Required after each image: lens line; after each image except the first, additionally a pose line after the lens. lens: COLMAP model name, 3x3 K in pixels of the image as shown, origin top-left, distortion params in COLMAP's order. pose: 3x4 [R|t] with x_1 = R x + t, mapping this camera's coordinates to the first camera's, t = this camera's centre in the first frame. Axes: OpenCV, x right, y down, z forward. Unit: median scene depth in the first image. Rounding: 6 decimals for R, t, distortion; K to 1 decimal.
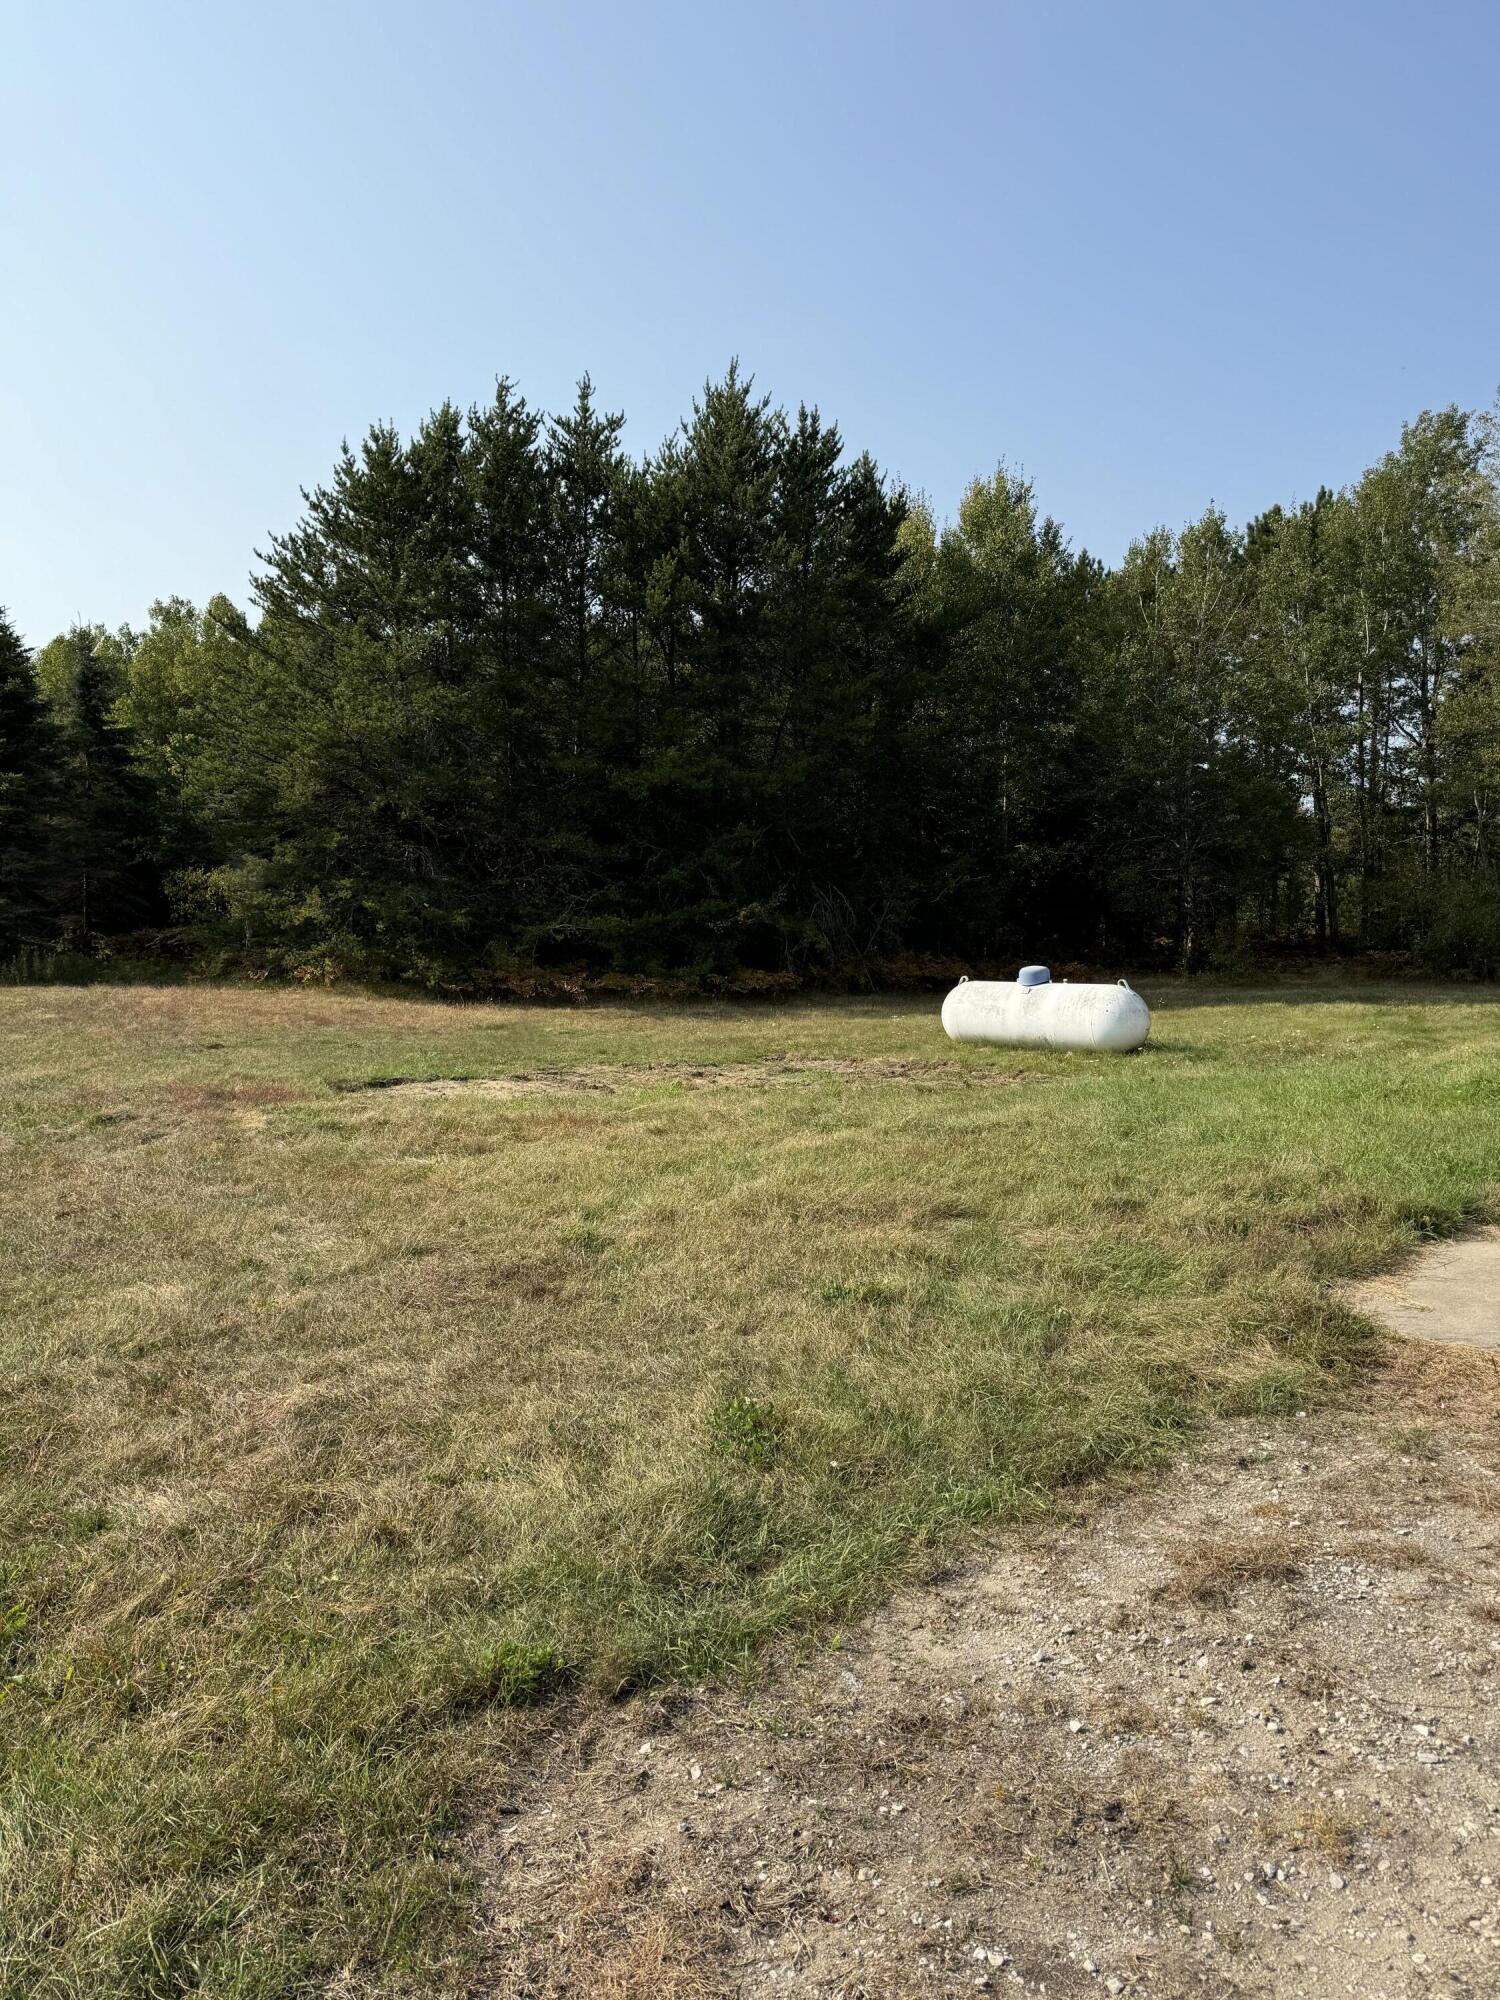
lens RADIAL K [[1408.9, 0, 753.1], [0, 1408.9, 987.5], [0, 0, 1]] dist [0.049804, -0.052650]
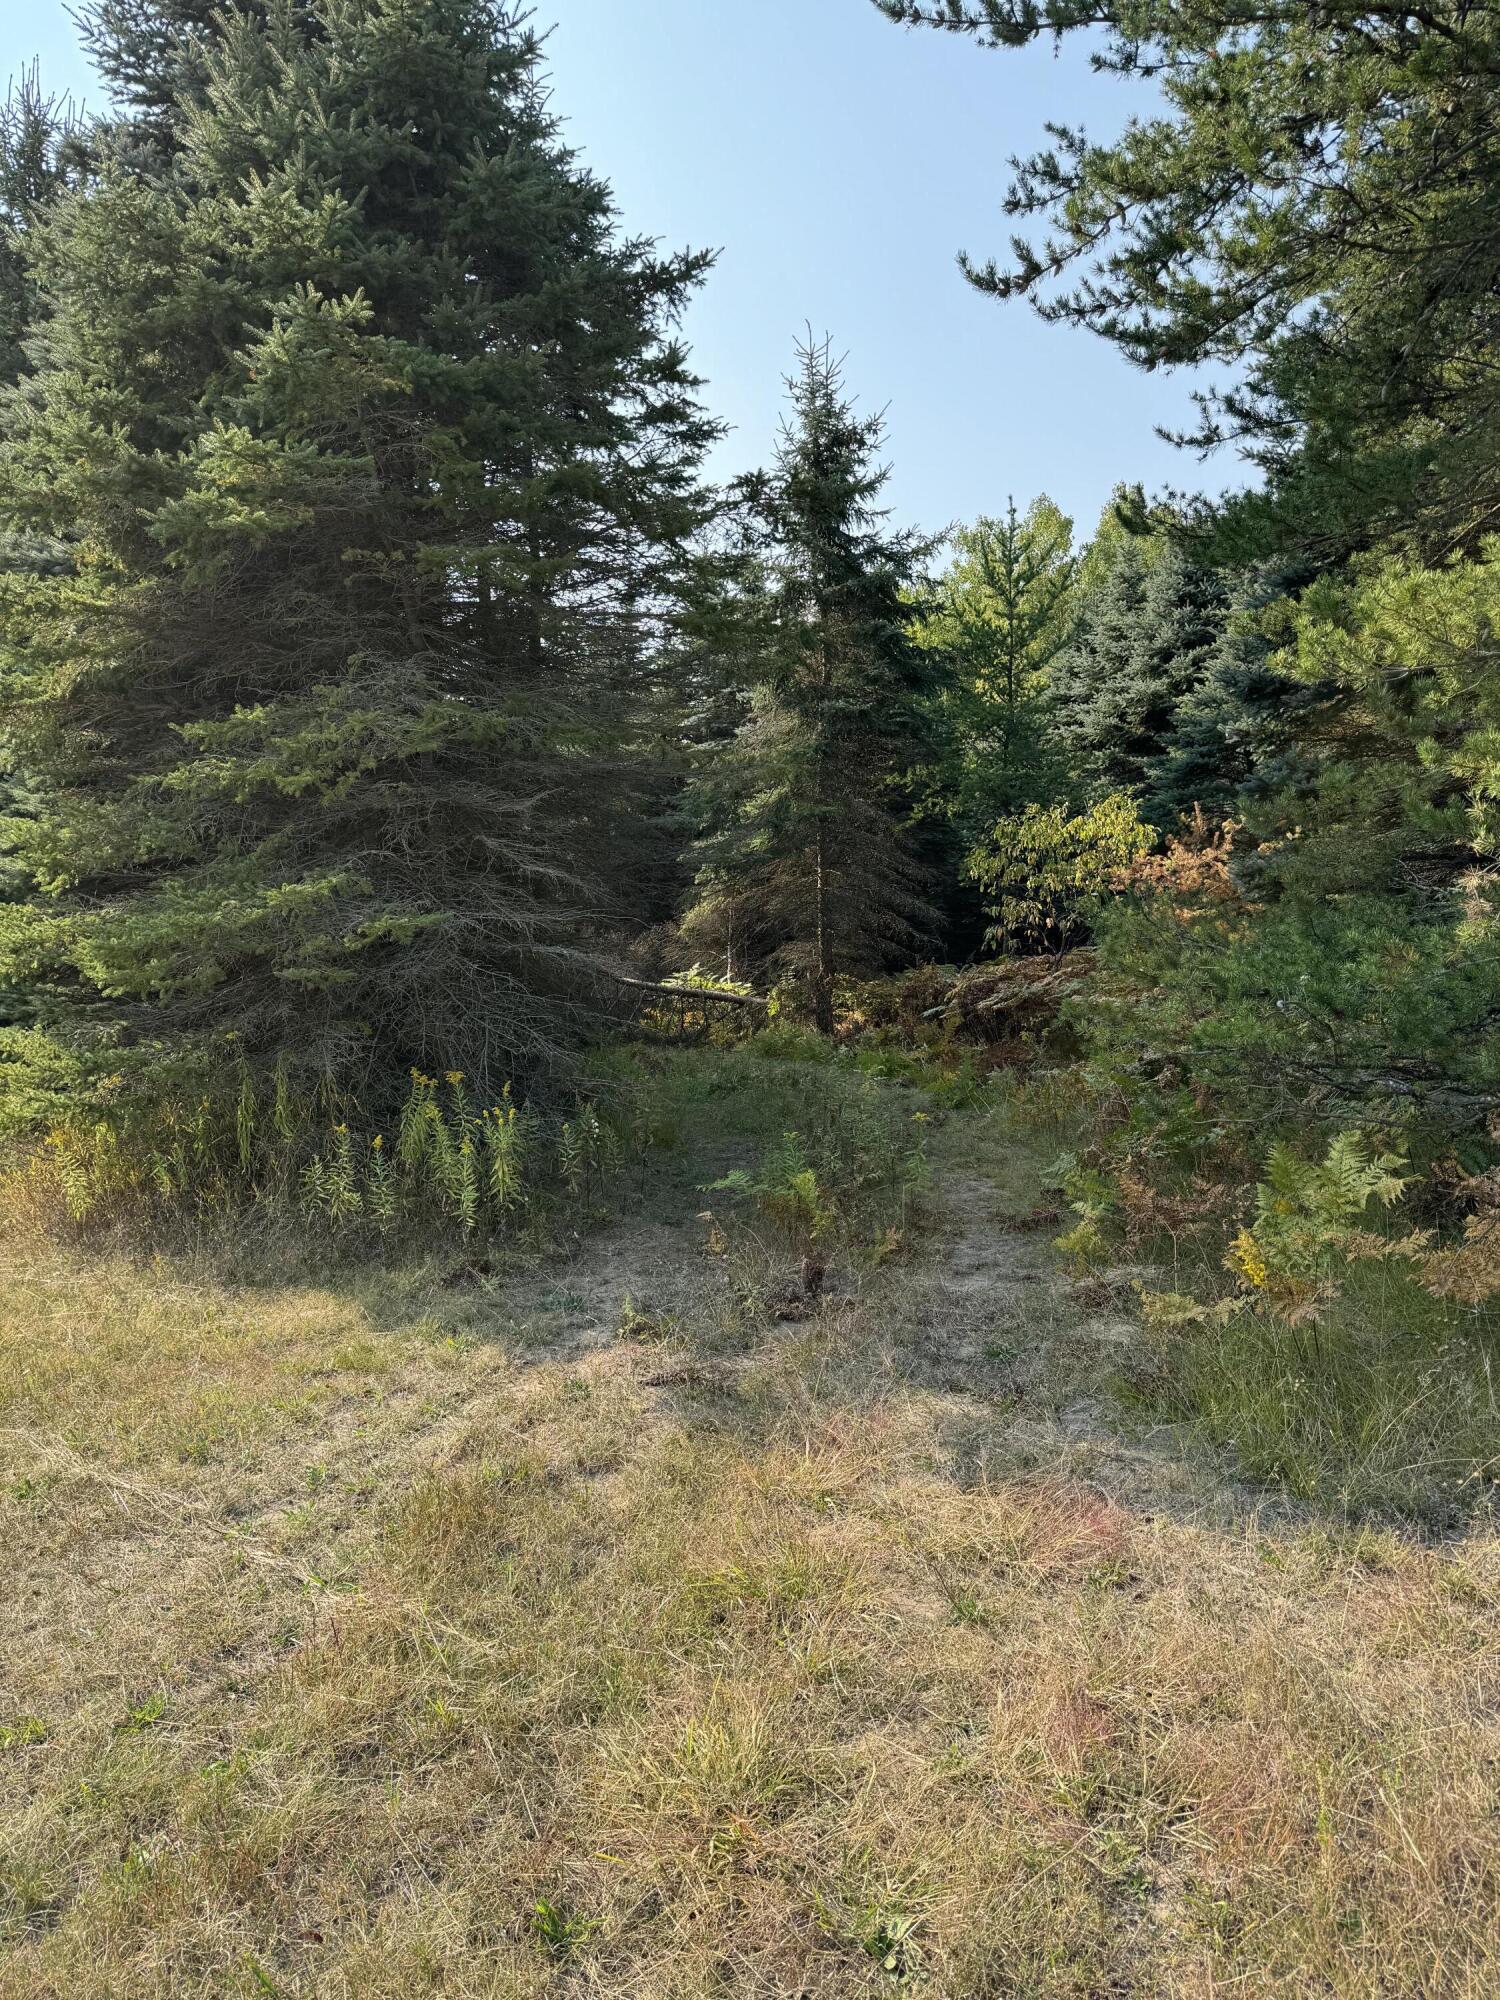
lens RADIAL K [[1408.9, 0, 751.5], [0, 1408.9, 1003.6], [0, 0, 1]] dist [0.049804, -0.052650]
pose [[0.854159, -0.007208, -0.519962, -0.243303], [0.004033, 0.999966, -0.007236, -0.026362], [0.519996, 0.004084, 0.854159, 0.585592]]
